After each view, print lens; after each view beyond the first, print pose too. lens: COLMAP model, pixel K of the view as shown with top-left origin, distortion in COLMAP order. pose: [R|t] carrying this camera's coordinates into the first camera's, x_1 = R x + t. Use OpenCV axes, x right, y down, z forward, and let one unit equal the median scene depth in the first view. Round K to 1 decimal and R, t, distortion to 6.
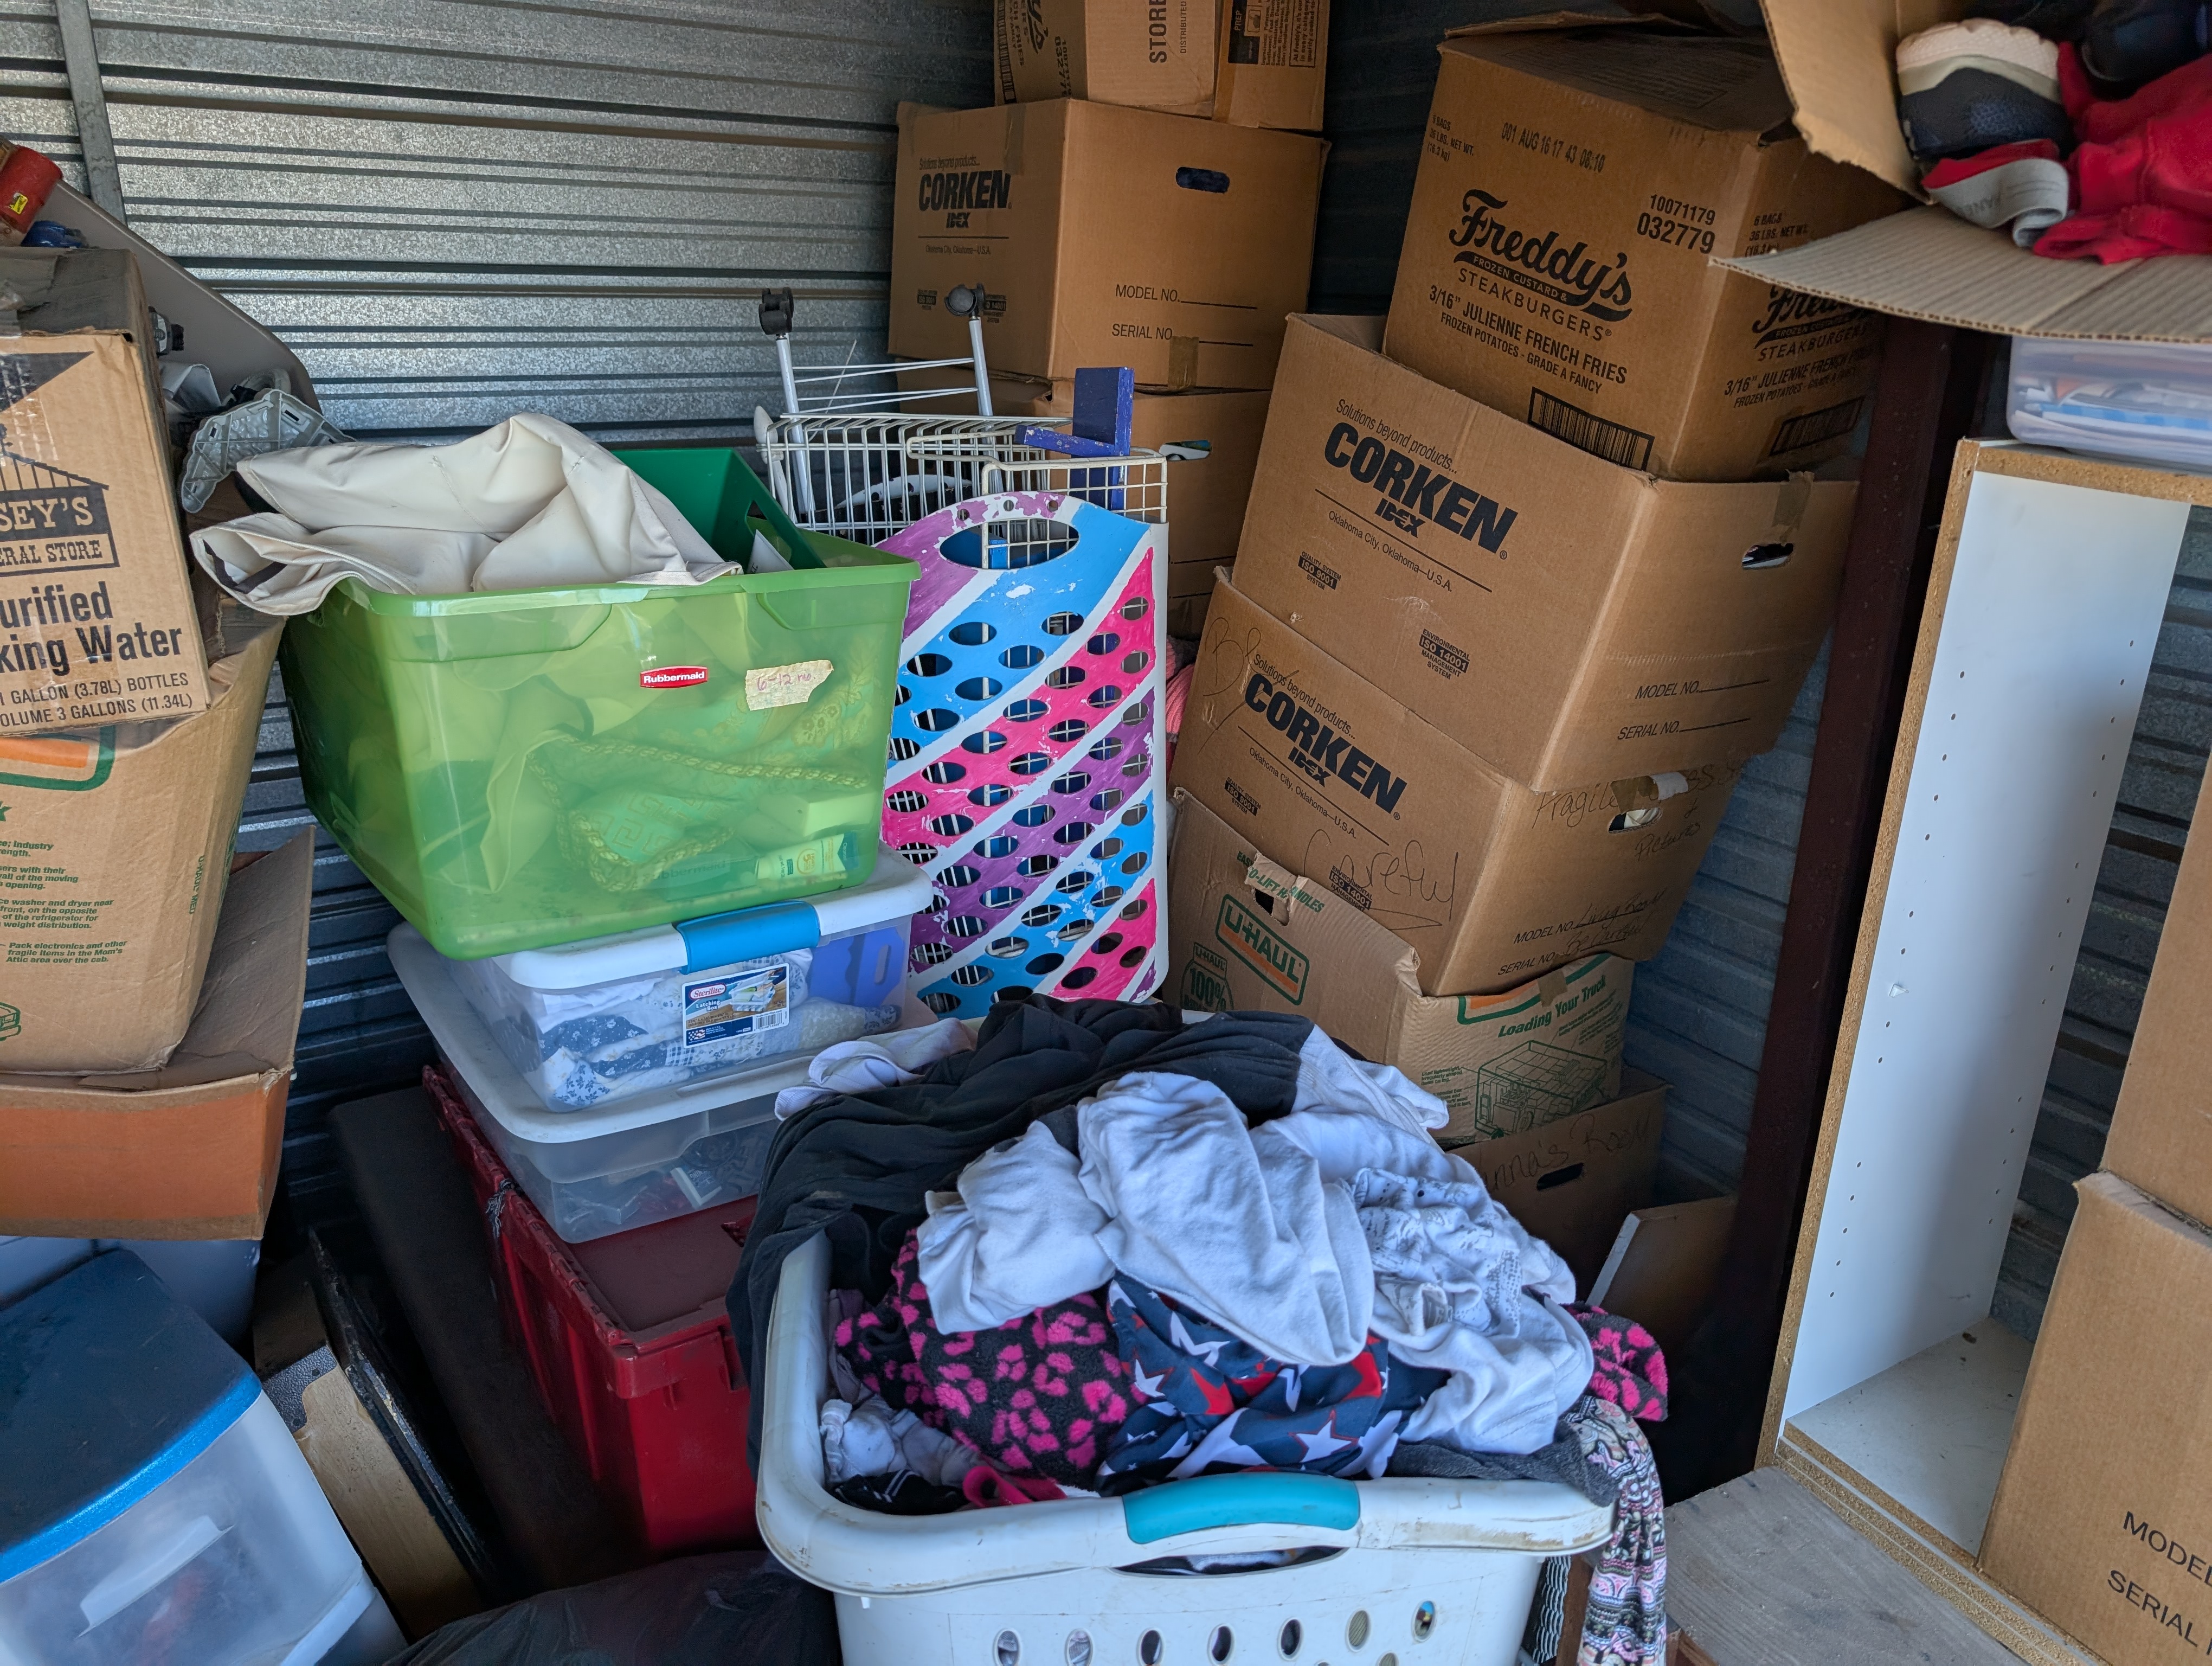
lens RADIAL K [[1592.9, 0, 1113.6], [0, 1592.9, 816.6], [0, 0, 1]] dist [0.010223, -0.007999]
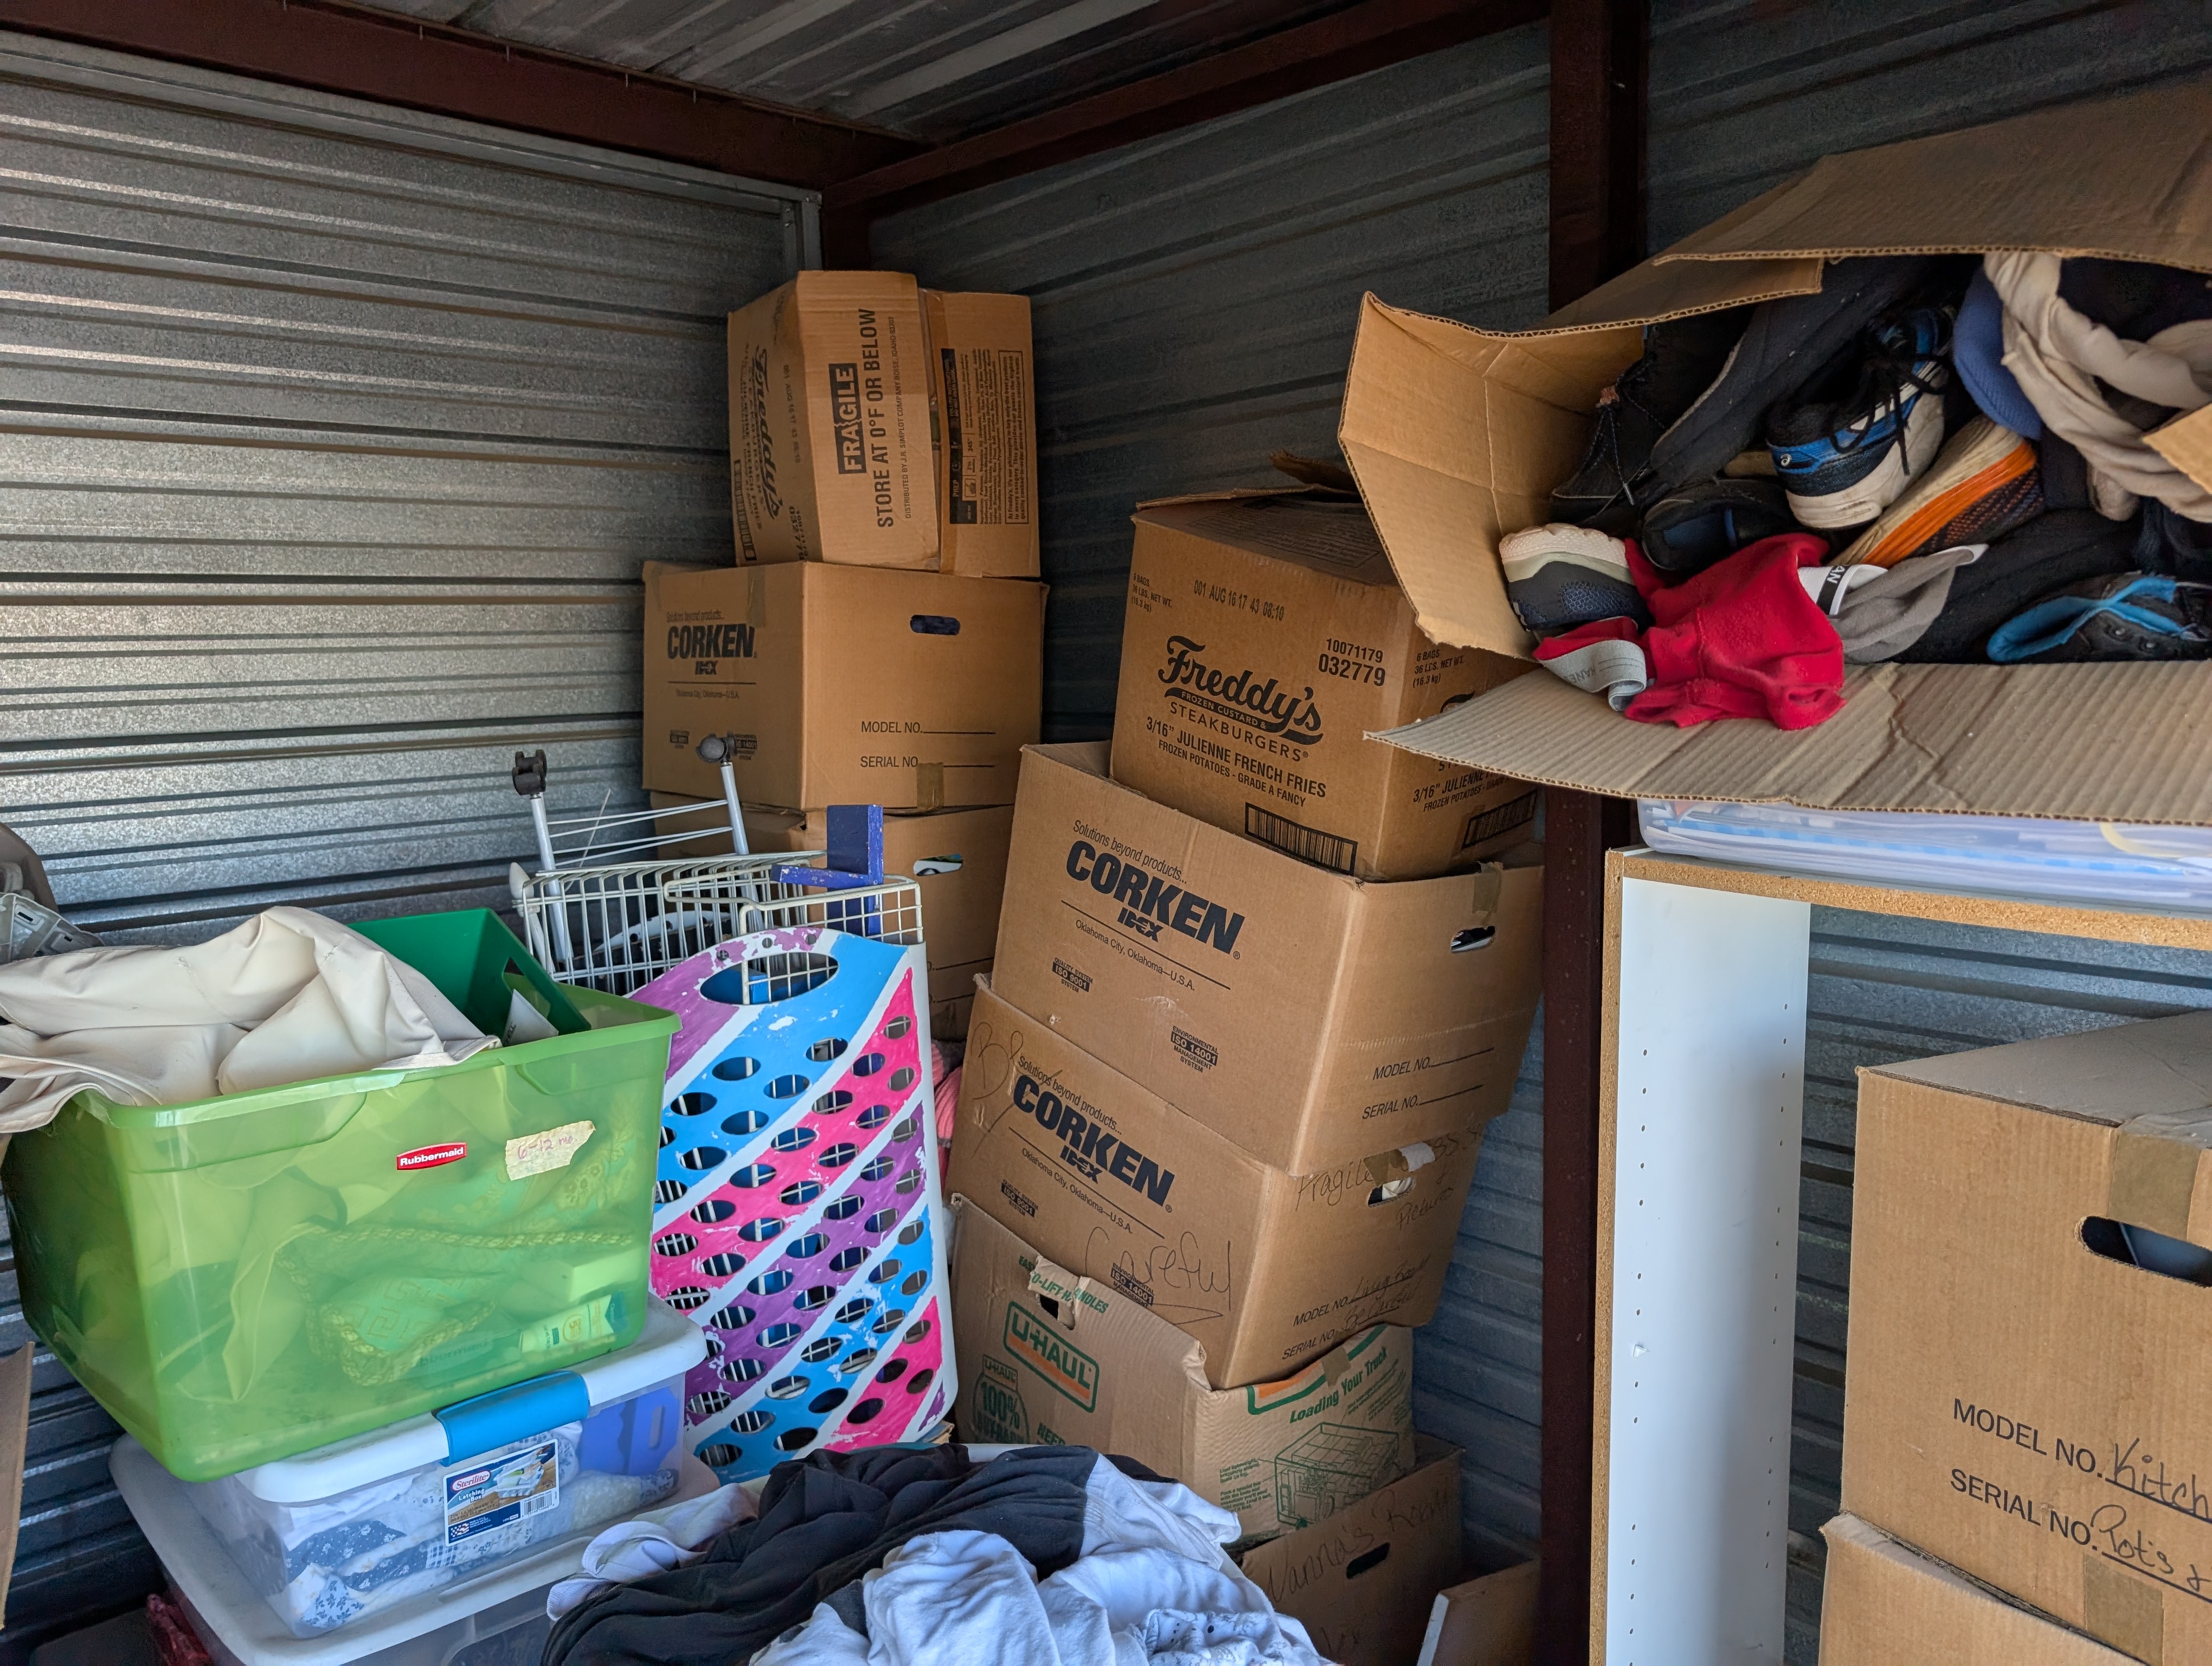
lens RADIAL K [[1595.1, 0, 1093.5], [0, 1595.1, 850.1], [0, 0, 1]] dist [0.005916, -0.004969]
pose [[0.988732, -0.066502, 0.134113, 0.010188], [0.092600, 0.975635, -0.198903, -0.032013], [-0.117618, 0.209081, 0.970799, -0.048609]]
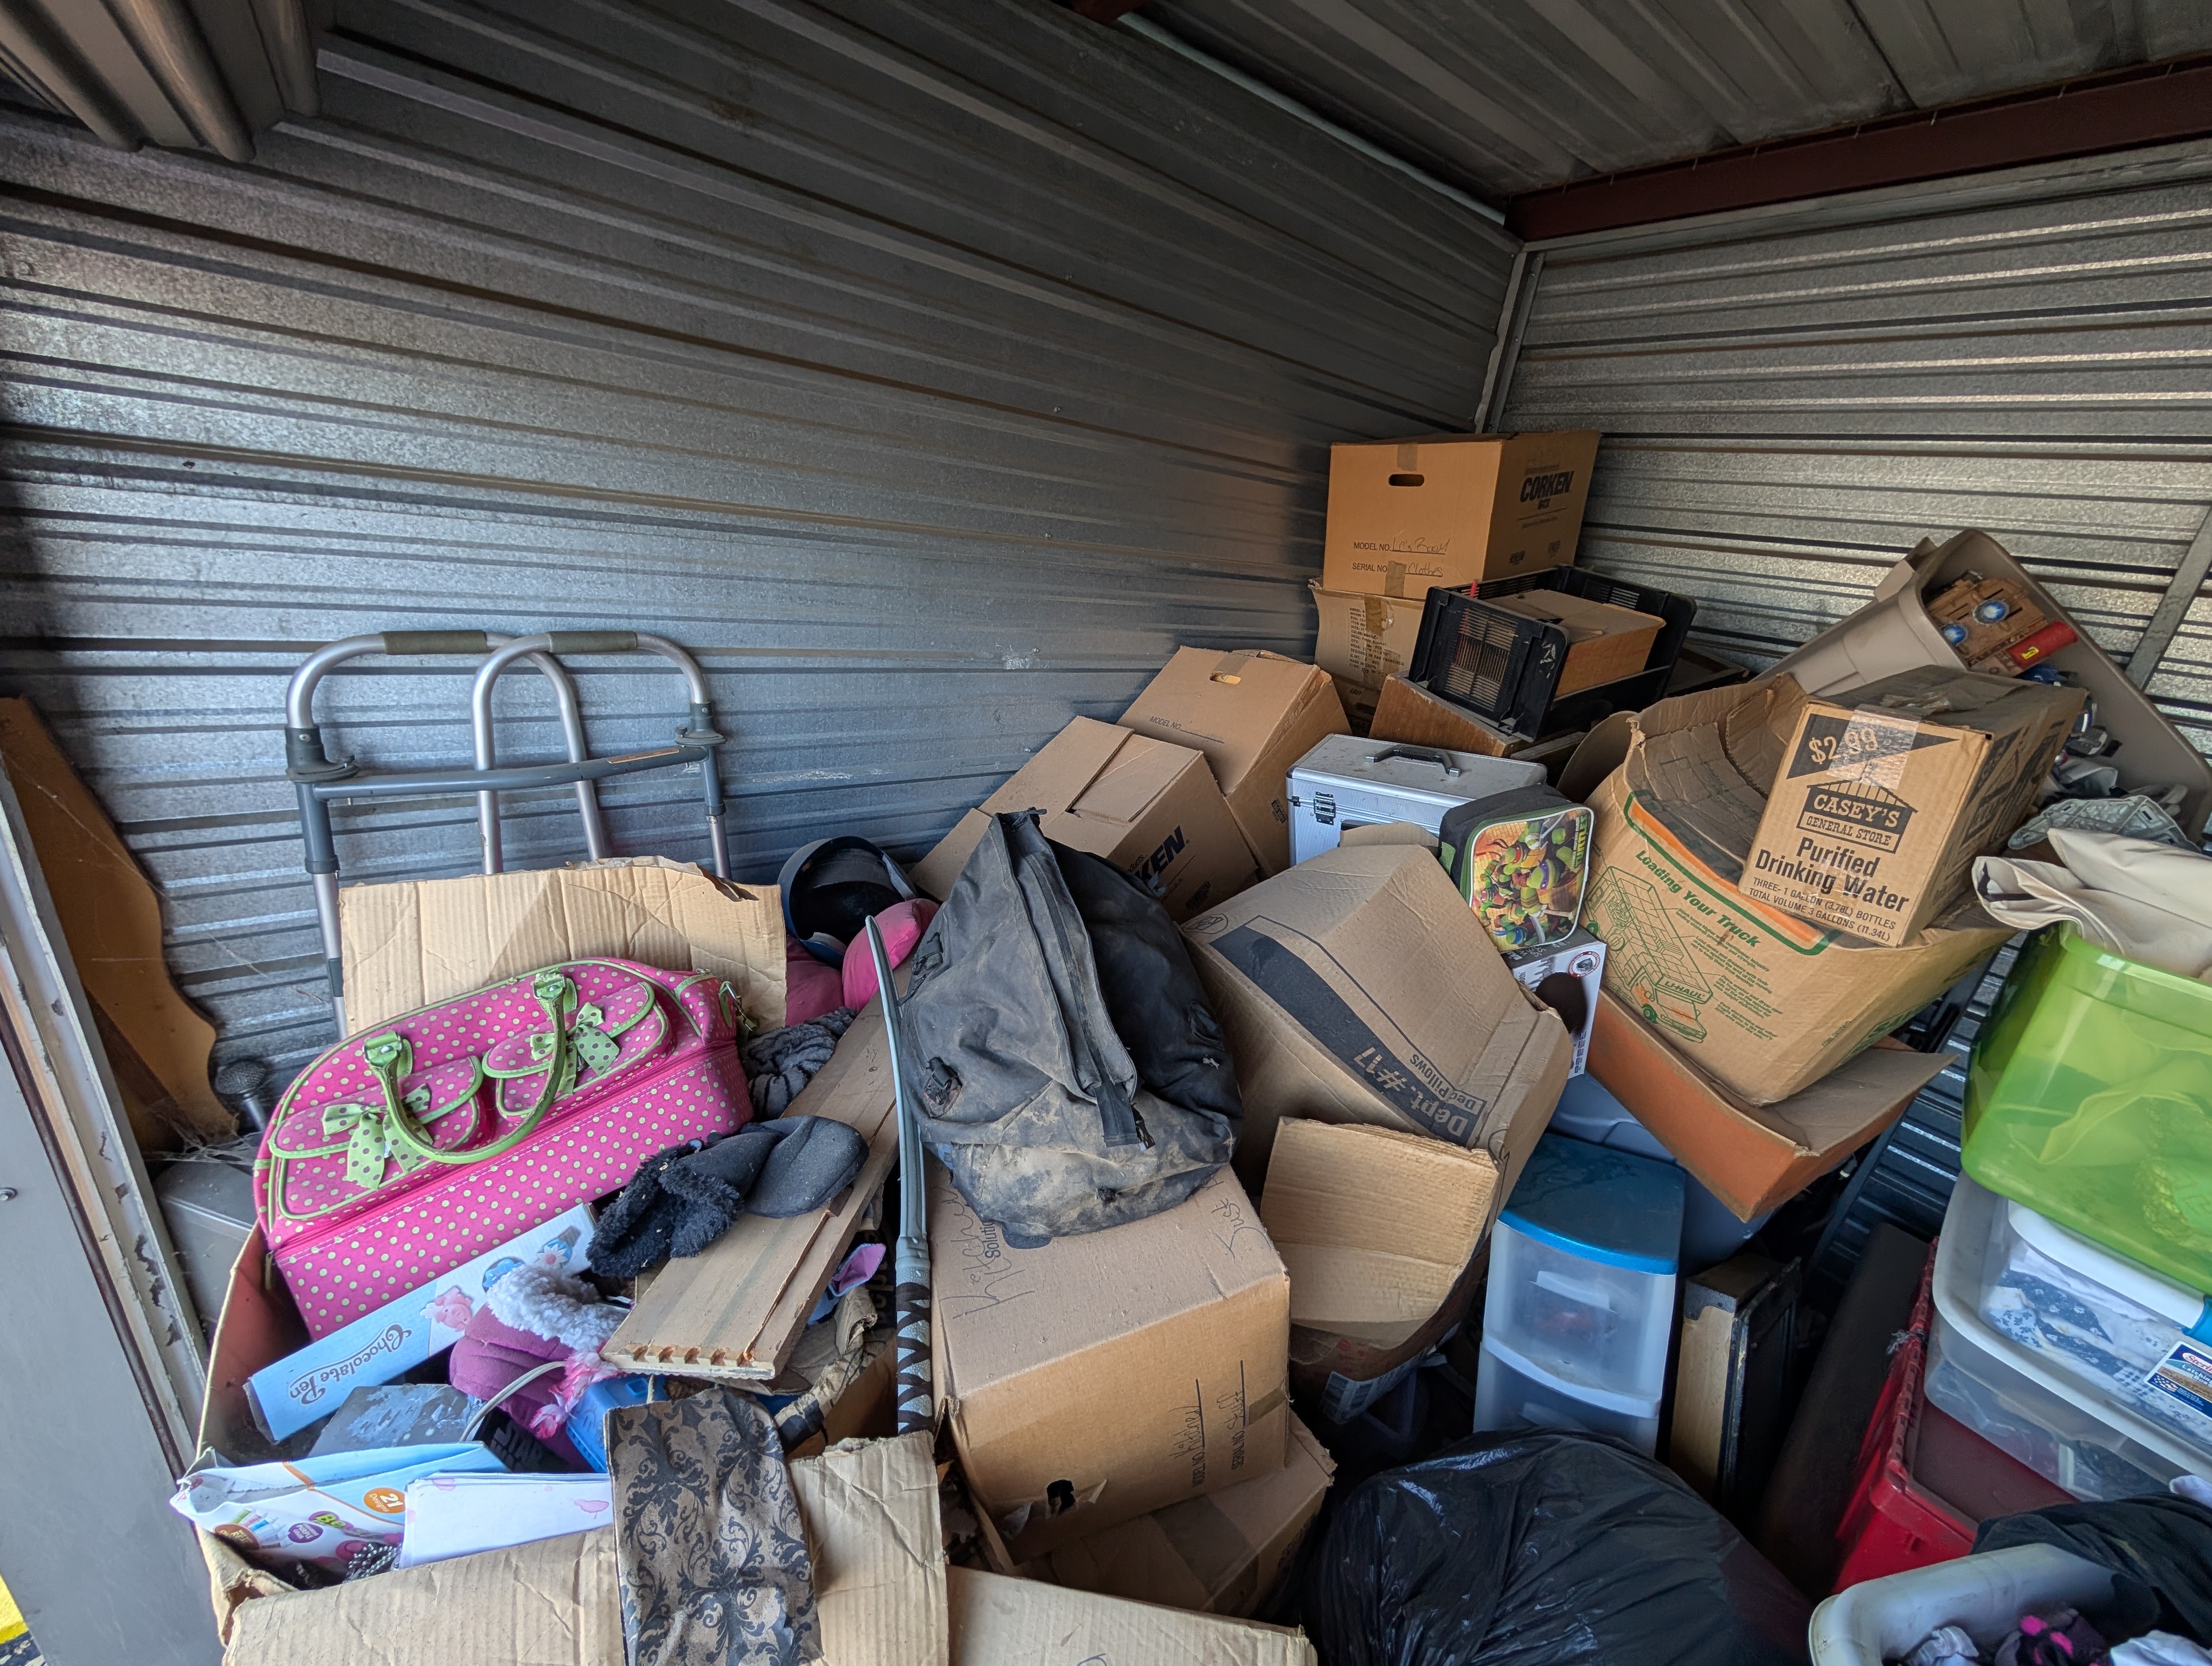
lens RADIAL K [[835.9, 0, 1101.0], [0, 835.9, 840.4], [0, 0, 1]] dist [-0.001213, 0.000133]
pose [[0.090871, 0.340290, -0.935919, 0.097259], [-0.439257, 0.857142, 0.268999, -0.023843], [0.893754, 0.386665, 0.227364, 0.013725]]
